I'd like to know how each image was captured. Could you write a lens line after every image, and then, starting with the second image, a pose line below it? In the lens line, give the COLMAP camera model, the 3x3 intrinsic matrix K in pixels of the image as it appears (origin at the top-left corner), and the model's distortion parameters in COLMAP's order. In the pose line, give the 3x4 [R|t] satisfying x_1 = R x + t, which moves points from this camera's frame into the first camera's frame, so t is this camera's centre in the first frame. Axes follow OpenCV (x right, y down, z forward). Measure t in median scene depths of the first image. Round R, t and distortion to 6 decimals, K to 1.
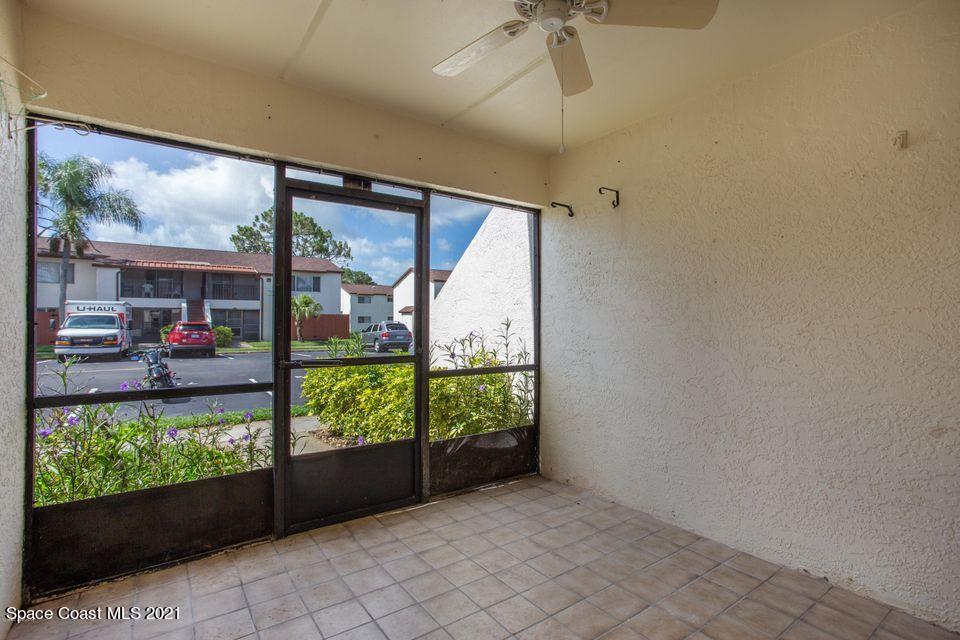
lens RADIAL K [[454.9, 0, 480.0], [0, 454.9, 320.0], [0, 0, 1]] dist [-0.001614, -0.000268]
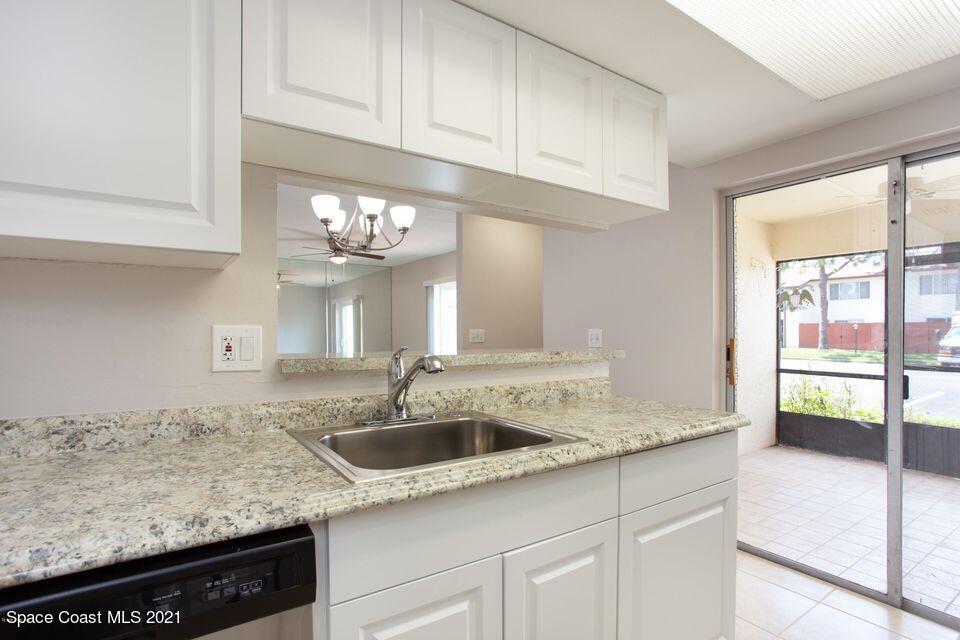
lens RADIAL K [[472.1, 0, 480.0], [0, 472.1, 320.0], [0, 0, 1]] dist [-0.000592, 0.000075]
pose [[-0.006370, -0.015576, -0.999858, 1.264975], [0.000770, 0.999878, -0.015581, -0.048968], [0.999979, -0.000869, -0.006357, -0.516148]]
